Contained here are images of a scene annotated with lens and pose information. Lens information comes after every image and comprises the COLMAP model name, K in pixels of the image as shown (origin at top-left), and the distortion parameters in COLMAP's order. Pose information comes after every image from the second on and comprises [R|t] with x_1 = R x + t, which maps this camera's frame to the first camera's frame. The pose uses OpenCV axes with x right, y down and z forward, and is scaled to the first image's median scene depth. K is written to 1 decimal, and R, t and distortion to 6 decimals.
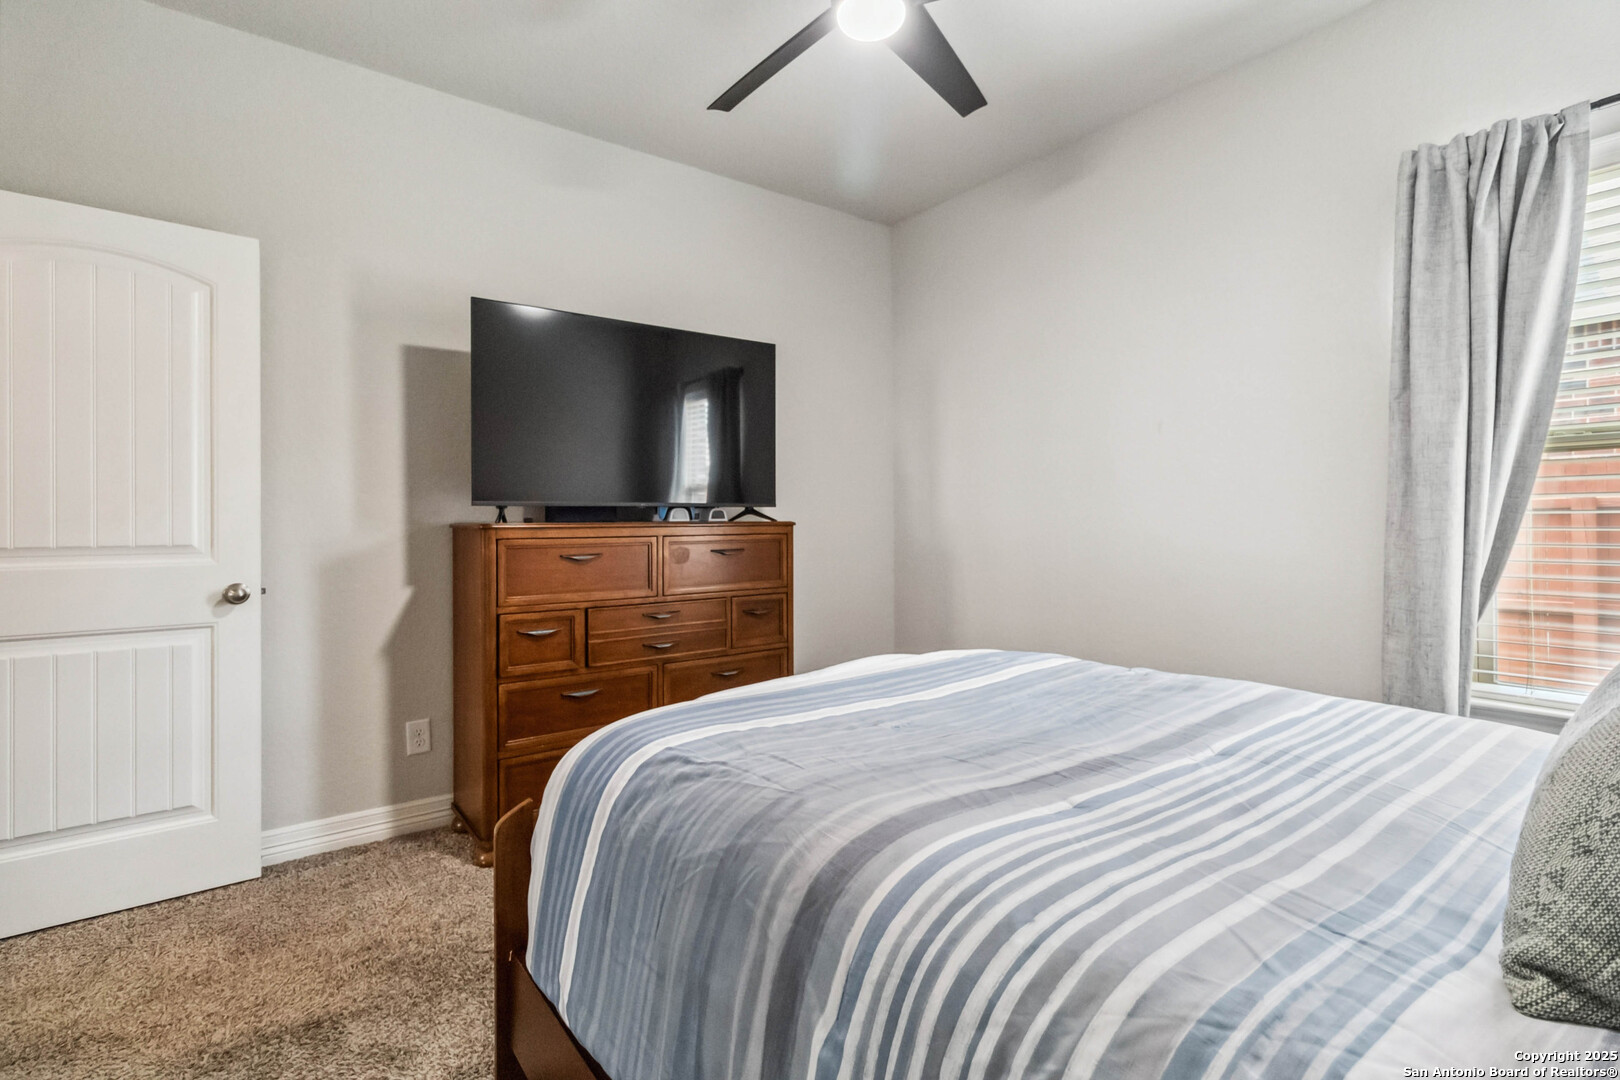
lens RADIAL K [[760.8, 0, 816.4], [0, 760.8, 524.3], [0, 0, 1]] dist [0.001416, -0.000297]
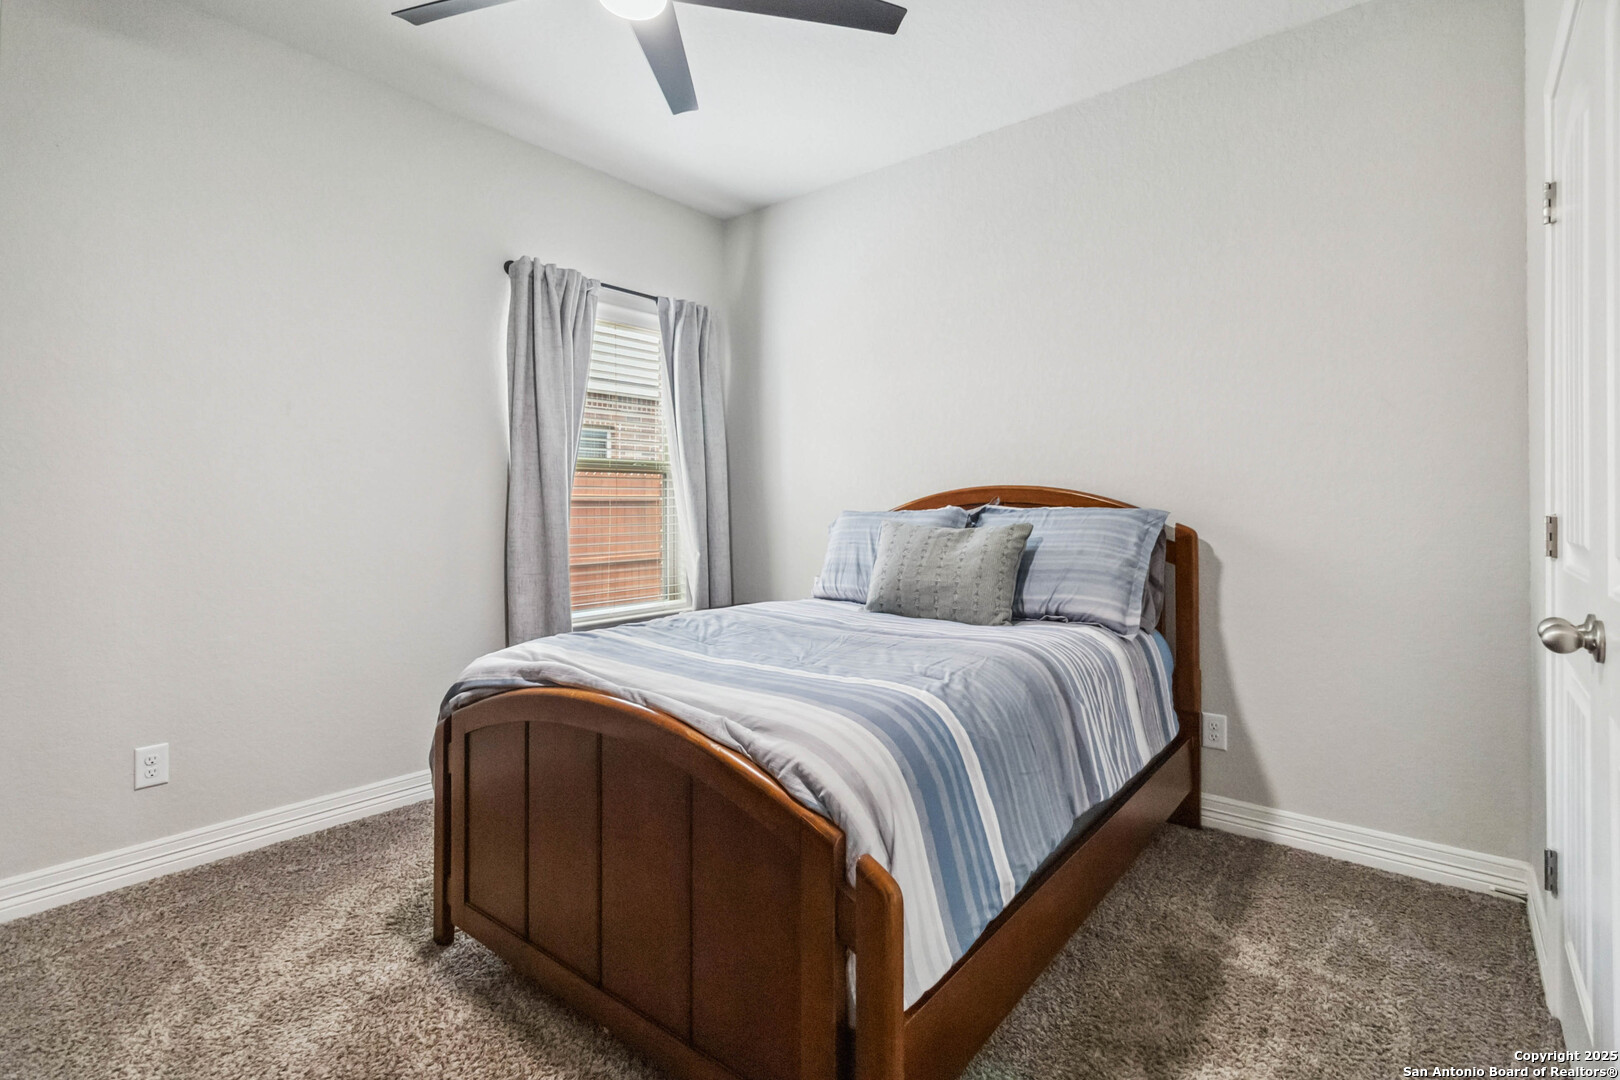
lens RADIAL K [[760.8, 0, 816.4], [0, 760.8, 524.3], [0, 0, 1]] dist [0.001416, -0.000297]
pose [[-0.232360, -0.013864, 0.972531, -0.858099], [0.005249, 0.999866, 0.015508, -0.002779], [-0.972616, 0.008708, -0.232256, 0.912642]]
